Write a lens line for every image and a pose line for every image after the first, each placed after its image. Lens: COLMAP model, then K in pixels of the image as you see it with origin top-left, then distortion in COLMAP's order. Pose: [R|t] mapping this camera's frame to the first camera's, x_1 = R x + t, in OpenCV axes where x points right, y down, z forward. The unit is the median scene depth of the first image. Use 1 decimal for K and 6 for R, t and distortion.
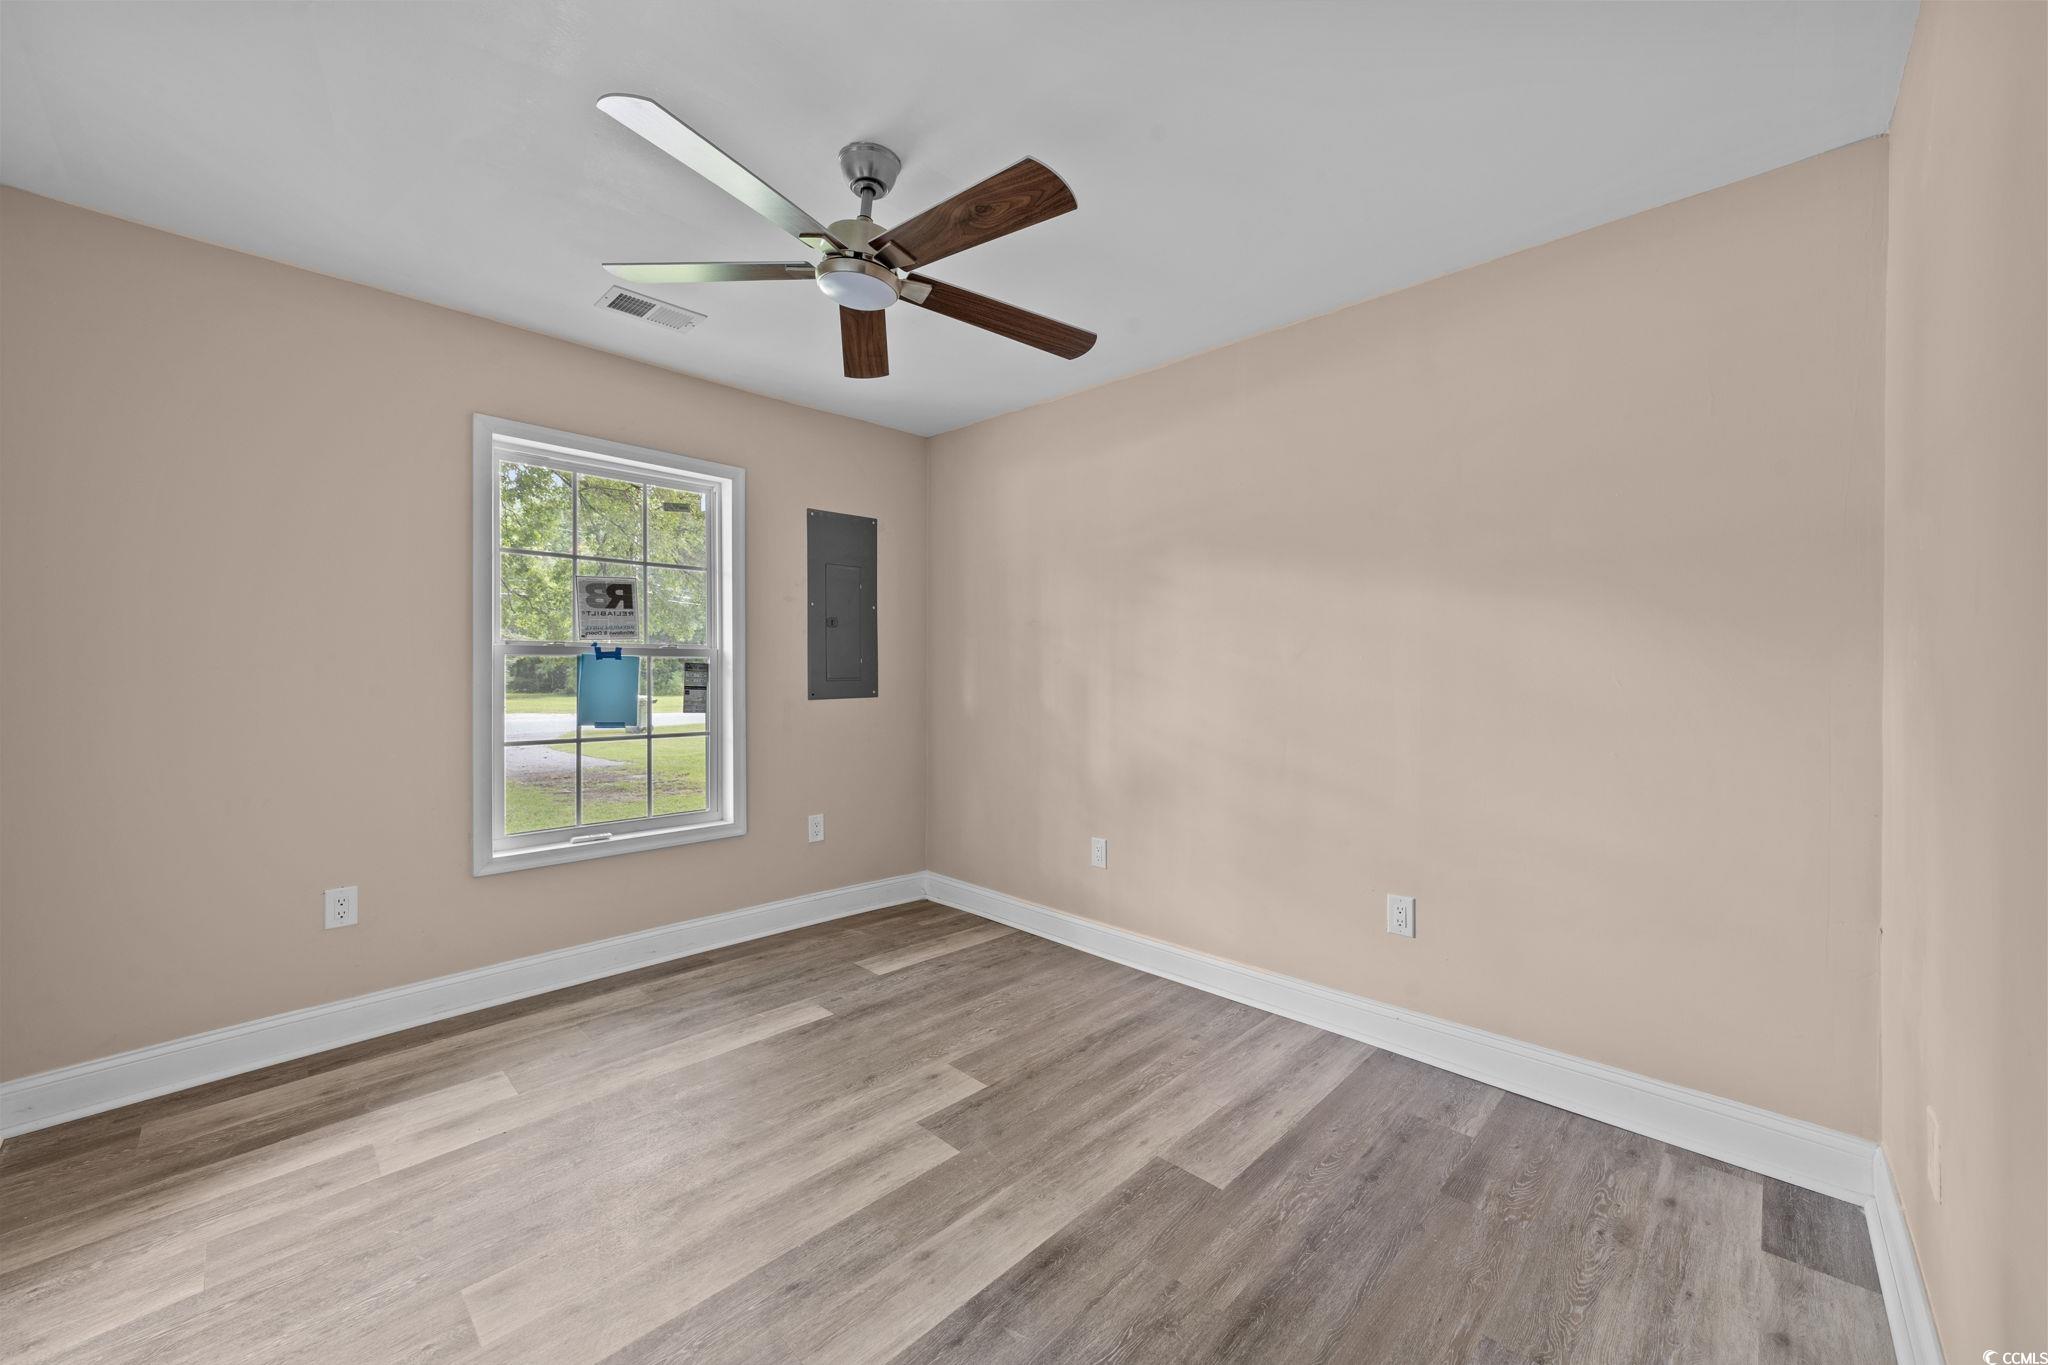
lens RADIAL K [[781.3, 0, 1040.9], [0, 781.3, 680.6], [0, 0, 1]] dist [-0.032385, 0.011269]
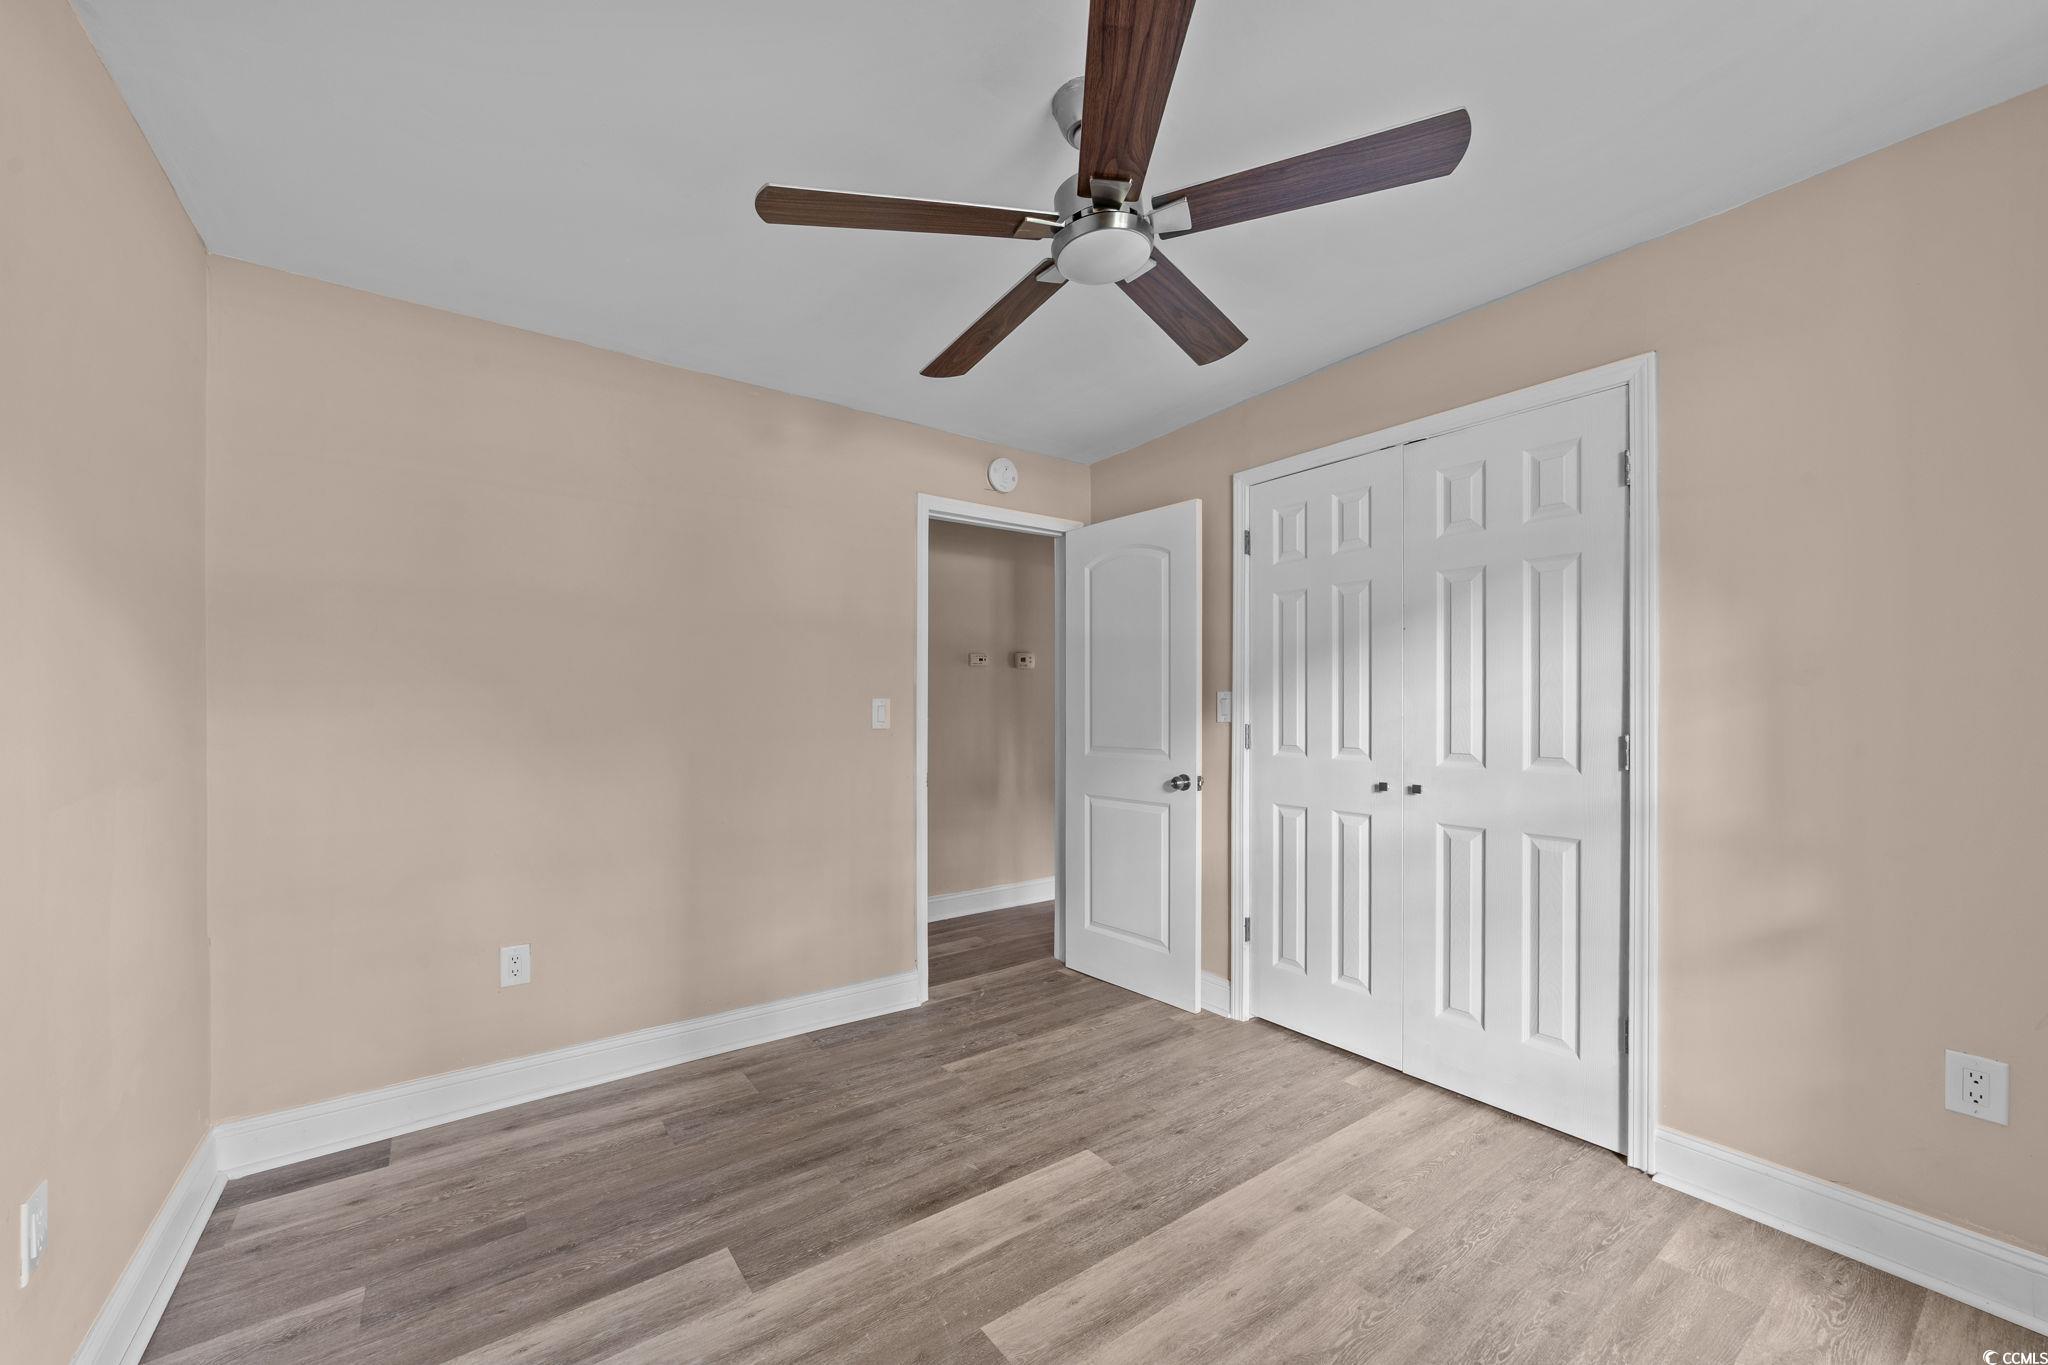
lens RADIAL K [[798.0, 0, 1022.3], [0, 798.0, 698.2], [0, 0, 1]] dist [-0.015174, 0.008020]
pose [[-0.981380, 0.004636, 0.192020, -0.353340], [0.005370, 0.999980, 0.003299, -0.036733], [-0.192000, 0.004268, -0.981386, 2.069640]]
